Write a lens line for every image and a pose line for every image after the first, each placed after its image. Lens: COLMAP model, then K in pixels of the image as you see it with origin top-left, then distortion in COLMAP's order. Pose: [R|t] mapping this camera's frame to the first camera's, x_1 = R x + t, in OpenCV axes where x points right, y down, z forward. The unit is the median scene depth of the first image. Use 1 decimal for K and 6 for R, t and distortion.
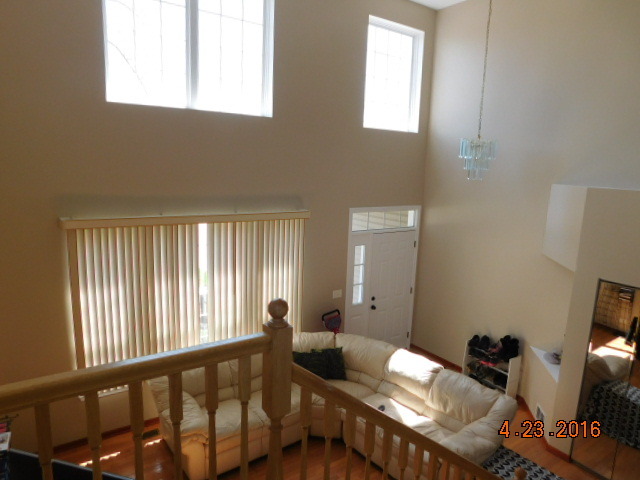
lens RADIAL K [[427.0, 0, 321.0], [0, 427.0, 240.4], [0, 0, 1]] dist [-0.078348, 0.073387]
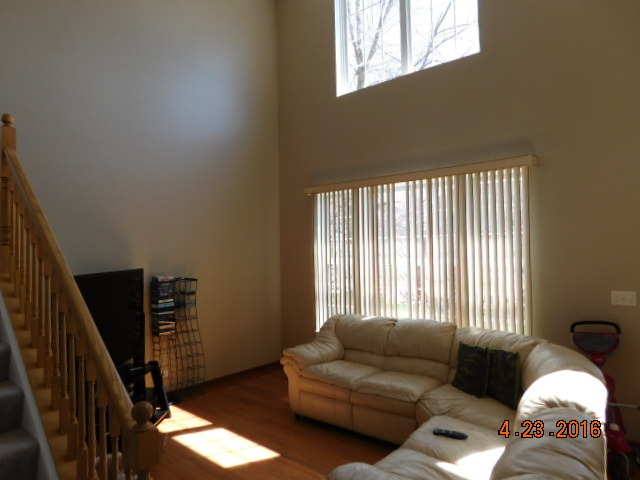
lens RADIAL K [[427.0, 0, 321.0], [0, 427.0, 240.4], [0, 0, 1]] dist [-0.078348, 0.073387]
pose [[0.221923, -0.057550, -0.973364, 0.633332], [-0.137892, 0.986372, -0.089757, 0.201768], [0.965265, 0.154138, 0.210963, 0.637166]]
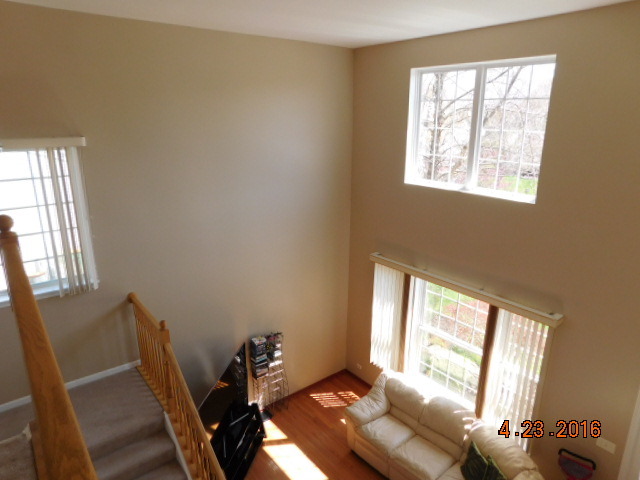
lens RADIAL K [[427.0, 0, 321.0], [0, 427.0, 240.4], [0, 0, 1]] dist [-0.078348, 0.073387]
pose [[0.049770, 0.248318, -0.967399, 0.797953], [-0.172078, 0.956247, 0.236603, -0.377308], [0.983825, 0.154692, 0.090322, 0.531019]]
